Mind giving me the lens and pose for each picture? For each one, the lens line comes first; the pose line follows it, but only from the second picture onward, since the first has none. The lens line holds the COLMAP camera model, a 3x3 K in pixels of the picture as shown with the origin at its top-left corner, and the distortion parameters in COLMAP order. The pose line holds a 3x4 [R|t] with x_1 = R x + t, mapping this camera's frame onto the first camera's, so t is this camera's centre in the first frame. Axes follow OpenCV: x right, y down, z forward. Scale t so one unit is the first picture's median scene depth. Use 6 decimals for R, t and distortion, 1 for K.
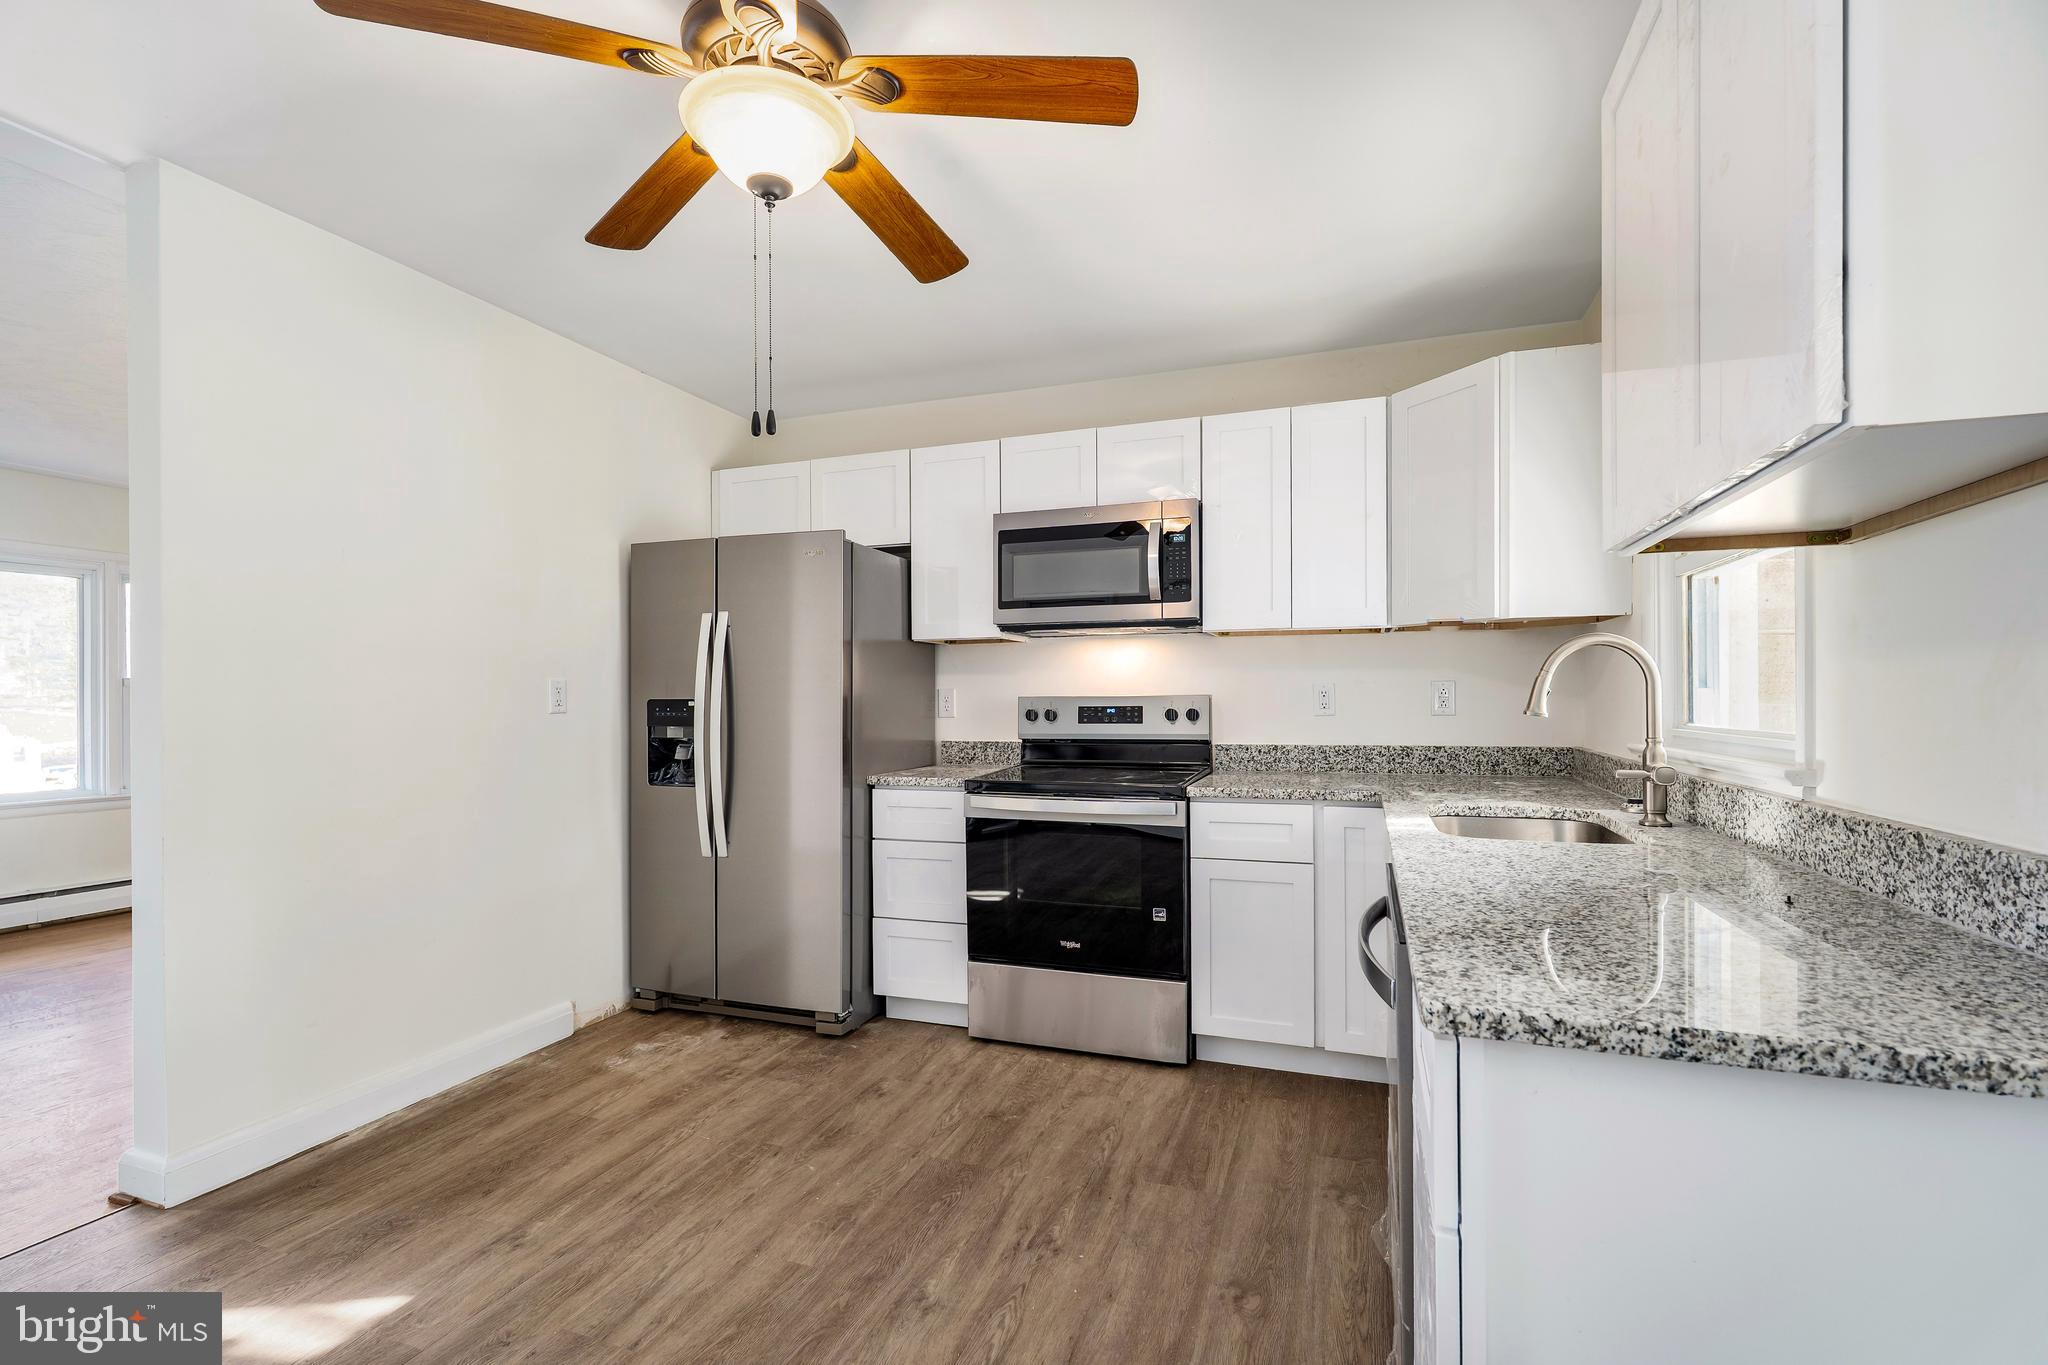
lens RADIAL K [[917.2, 0, 1030.0], [0, 917.2, 703.4], [0, 0, 1]] dist [-0.004073, 0.000313]
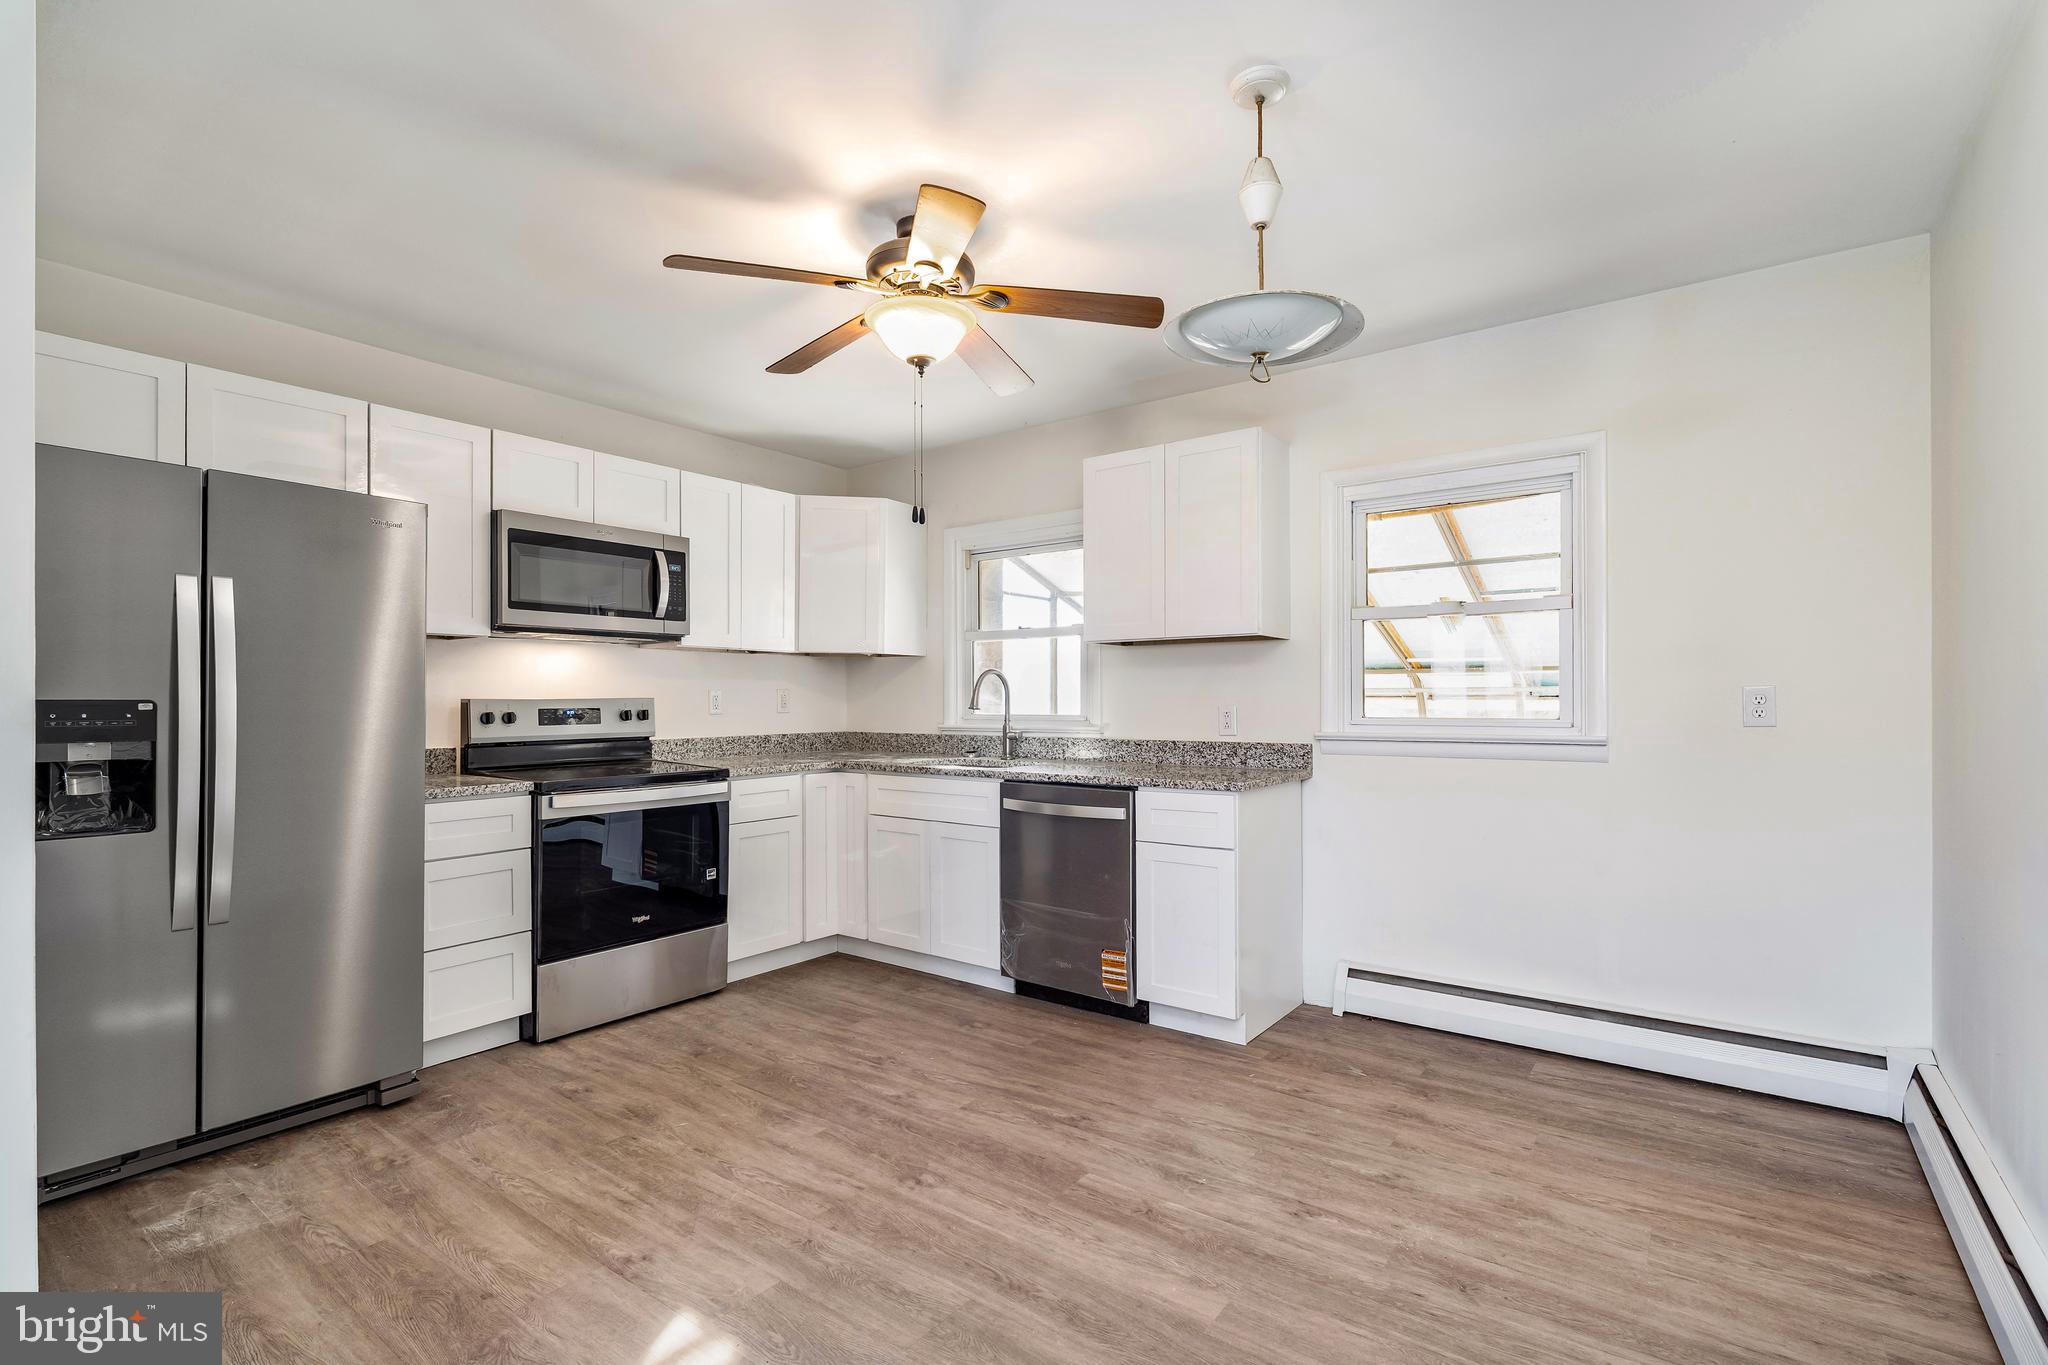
lens RADIAL K [[917.2, 0, 1057.9], [0, 917.2, 710.1], [0, 0, 1]] dist [-0.004073, 0.000313]
pose [[0.268032, -0.006545, 0.963388, -0.928049], [0.006771, 0.999965, 0.004910, 0.004465], [-0.963386, 0.005207, 0.268067, 0.209812]]
